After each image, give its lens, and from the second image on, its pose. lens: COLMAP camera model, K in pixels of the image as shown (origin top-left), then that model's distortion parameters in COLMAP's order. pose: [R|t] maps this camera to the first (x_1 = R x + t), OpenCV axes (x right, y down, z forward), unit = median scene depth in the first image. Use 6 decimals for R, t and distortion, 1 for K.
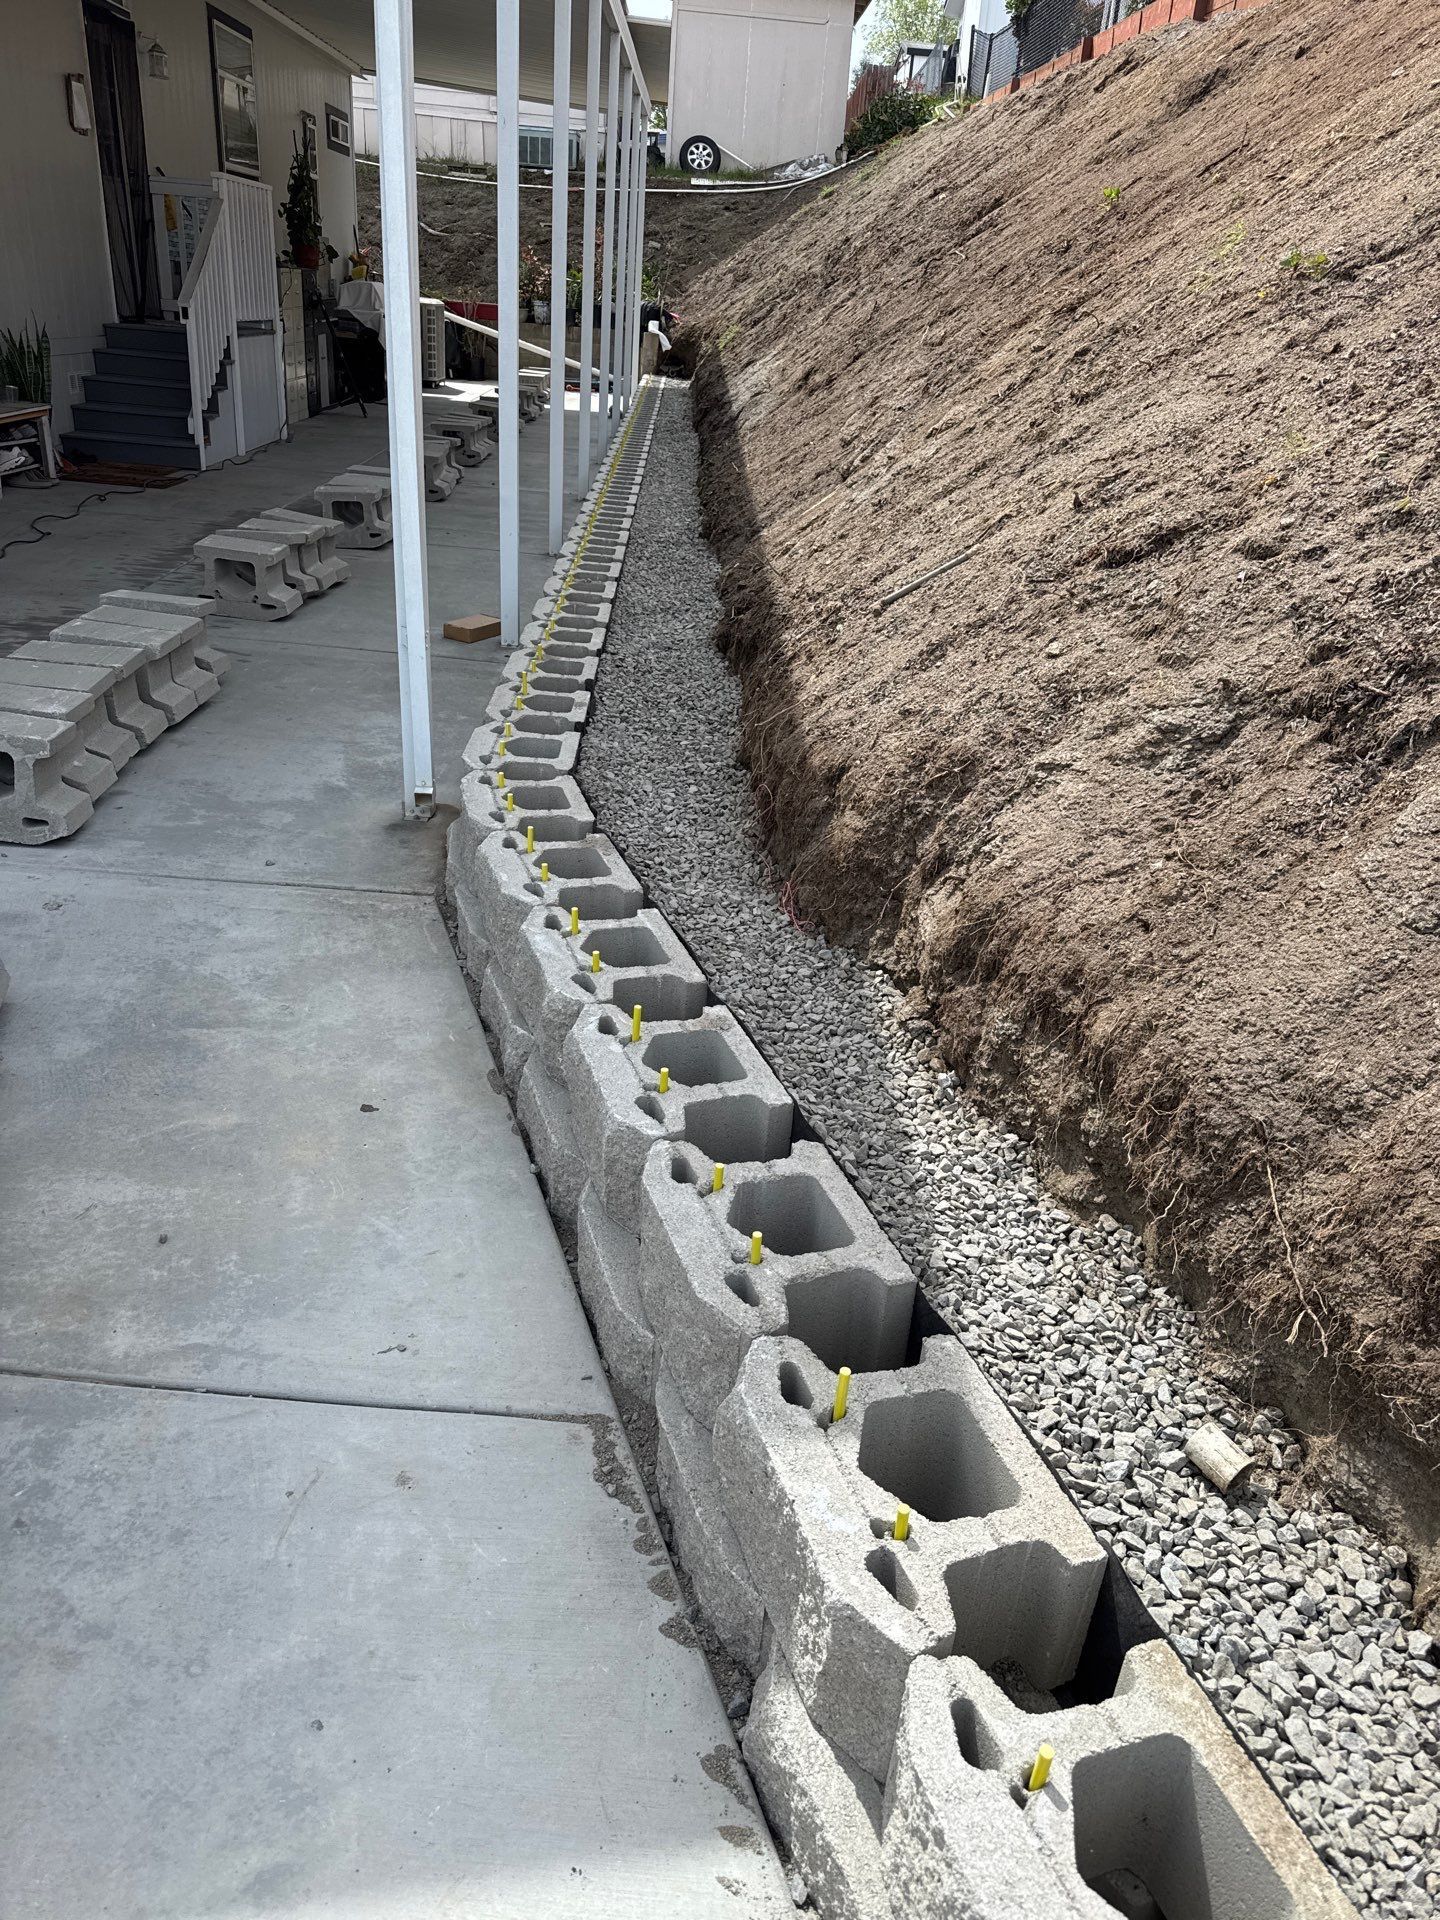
lens RADIAL K [[1311.6, 0, 725.3], [0, 1311.6, 956.8], [0, 0, 1]] dist [0.007805, -0.006326]
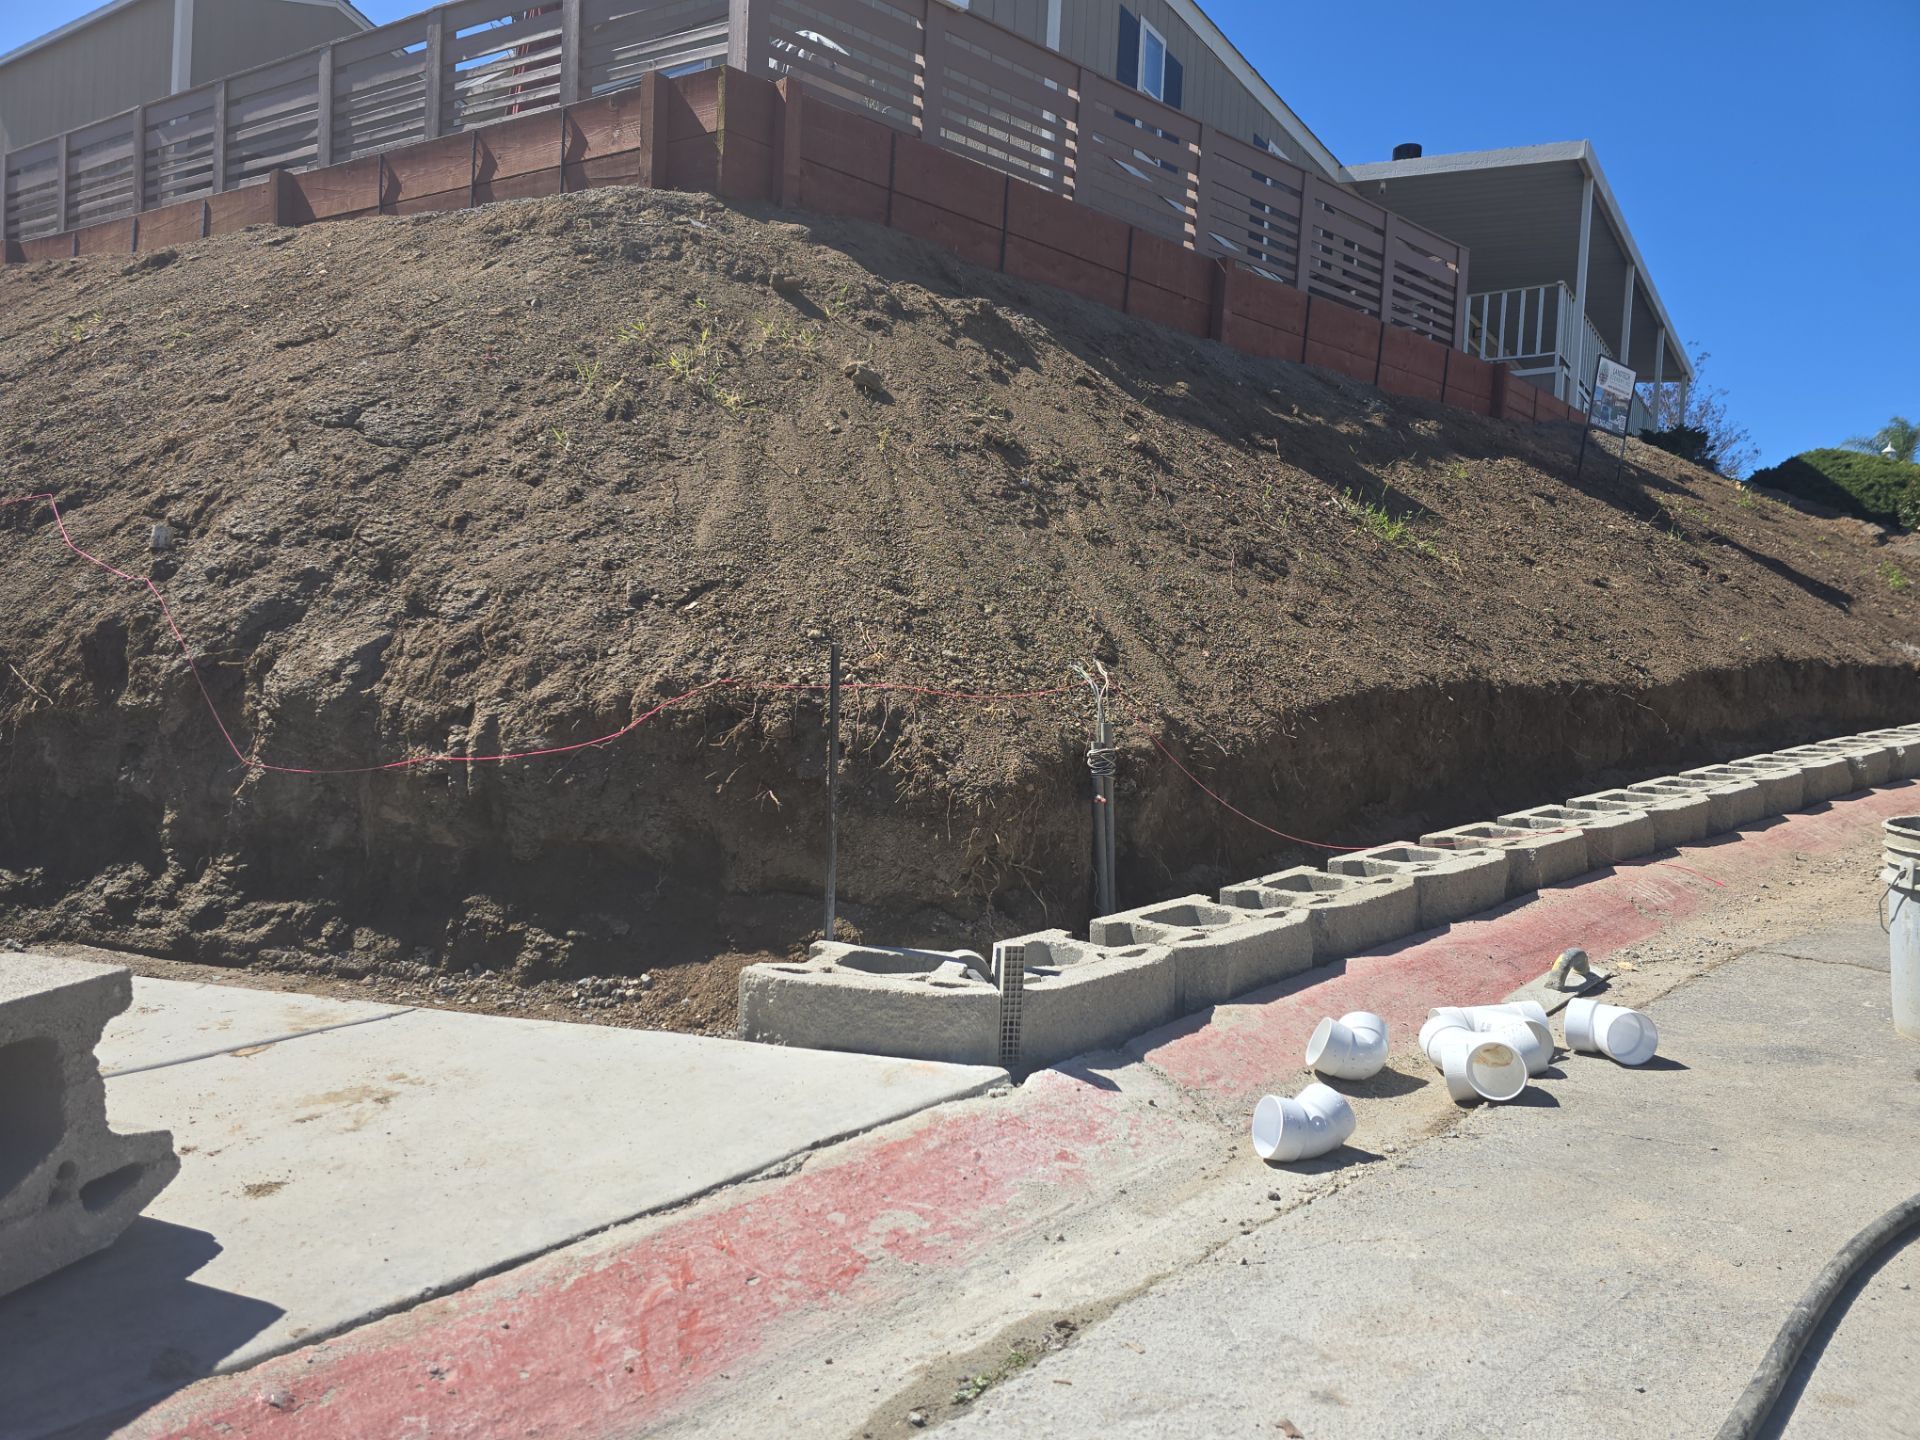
lens RADIAL K [[1299.9, 0, 978.3], [0, 1299.9, 711.6], [0, 0, 1]] dist [0.055735, -0.055240]
pose [[0.544228, -0.073100, 0.835747, -0.133290], [0.375845, 0.911877, -0.164987, 0.305637], [-0.750038, 0.403902, 0.523743, -0.322761]]
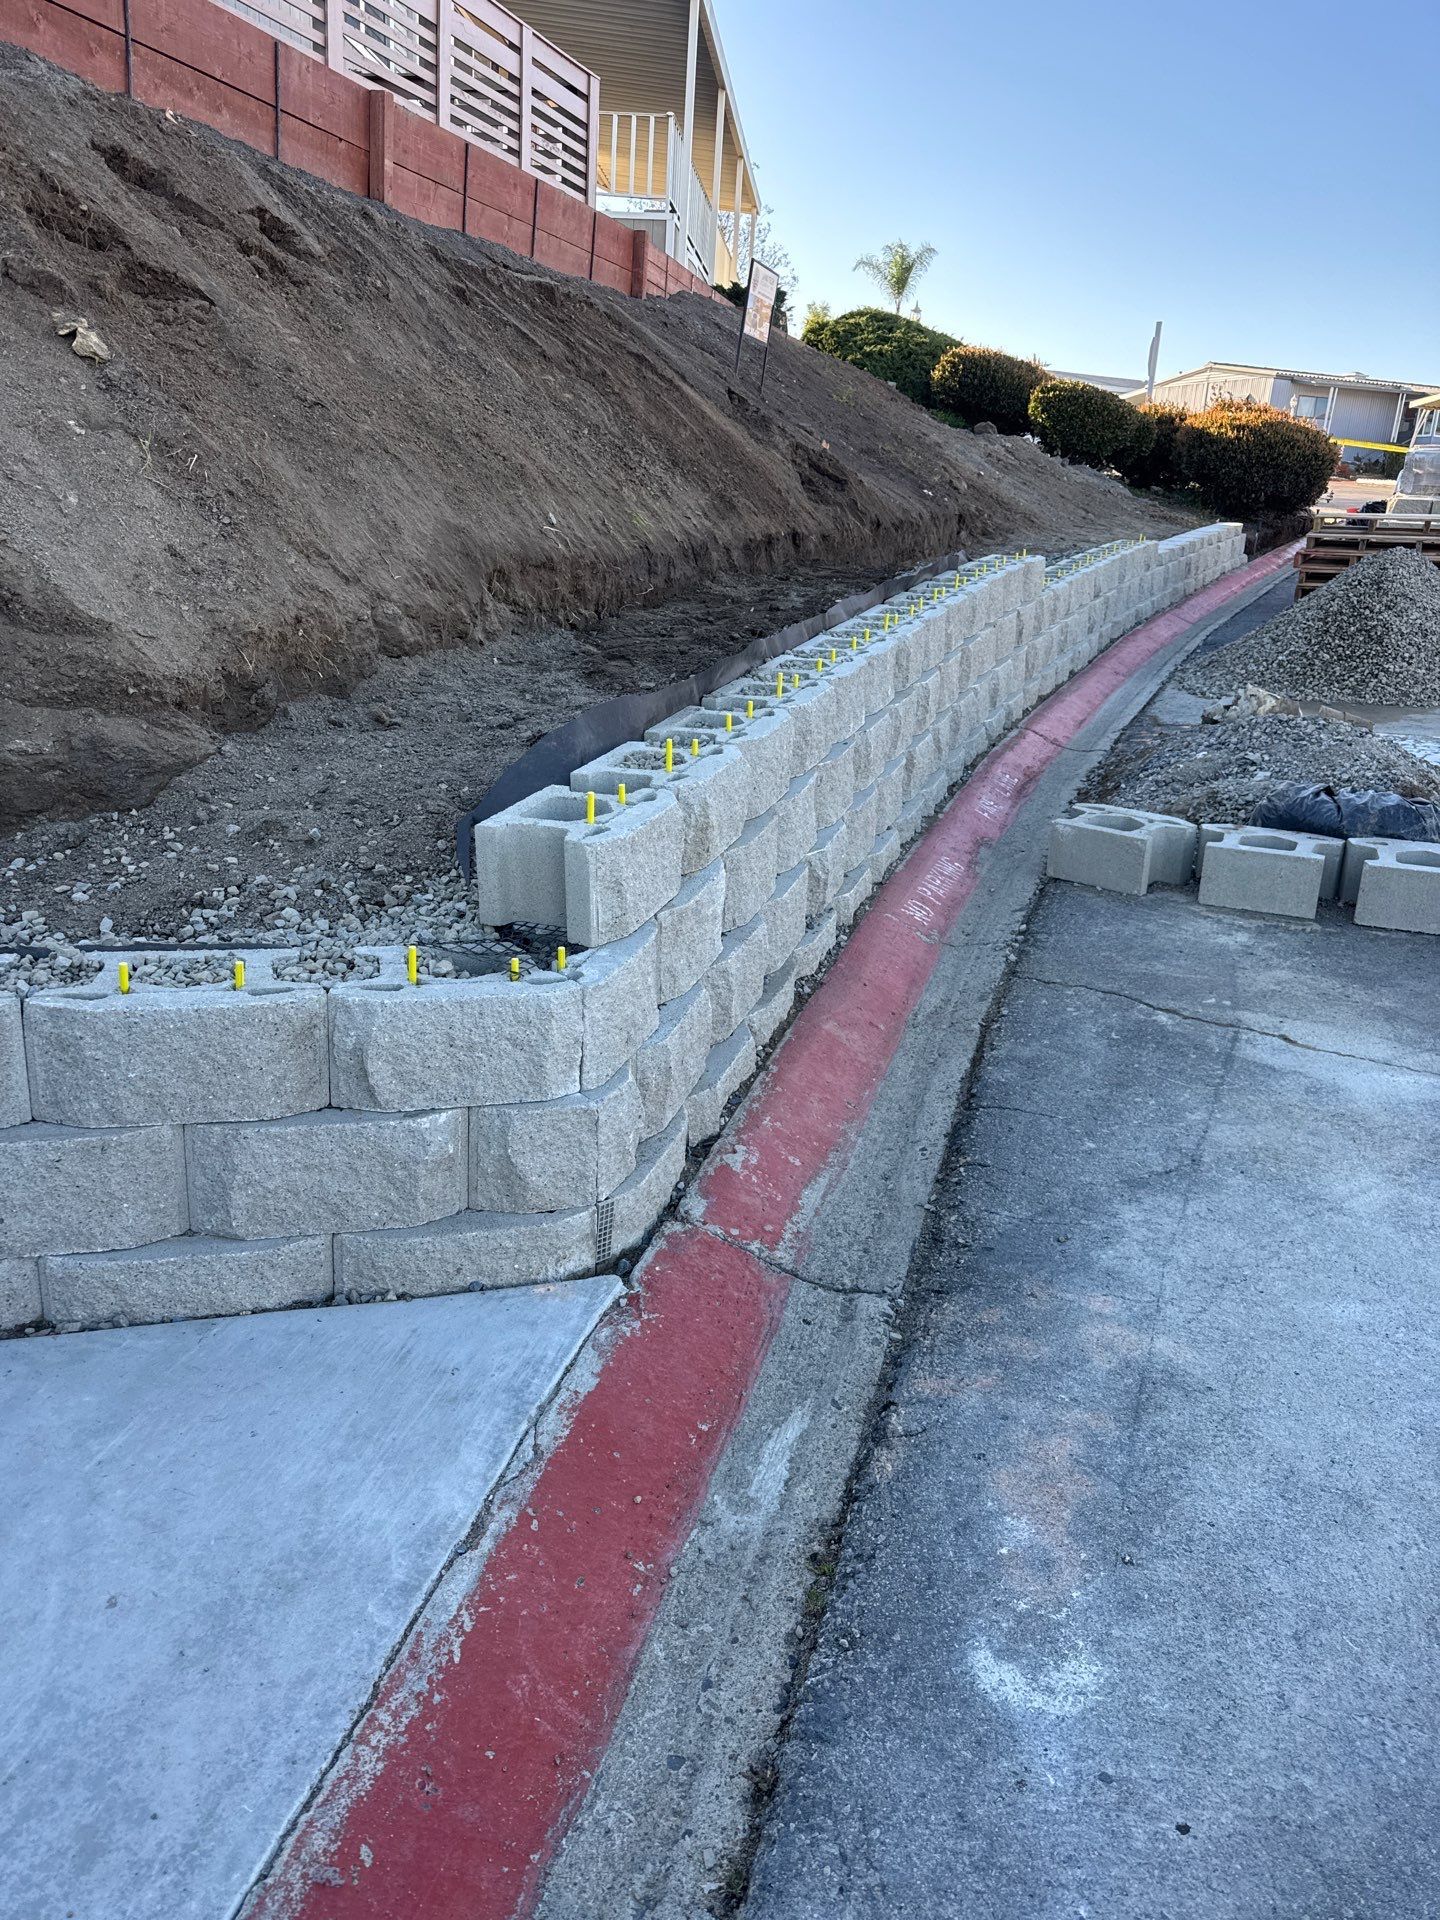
lens RADIAL K [[1362.9, 0, 756.7], [0, 1362.9, 942.3], [0, 0, 1]] dist [0.011702, -0.021005]
pose [[0.051556, -0.363660, 0.930104, -0.183075], [0.394545, 0.862995, 0.315552, 0.144264], [-0.917429, 0.350699, 0.187973, -0.257737]]
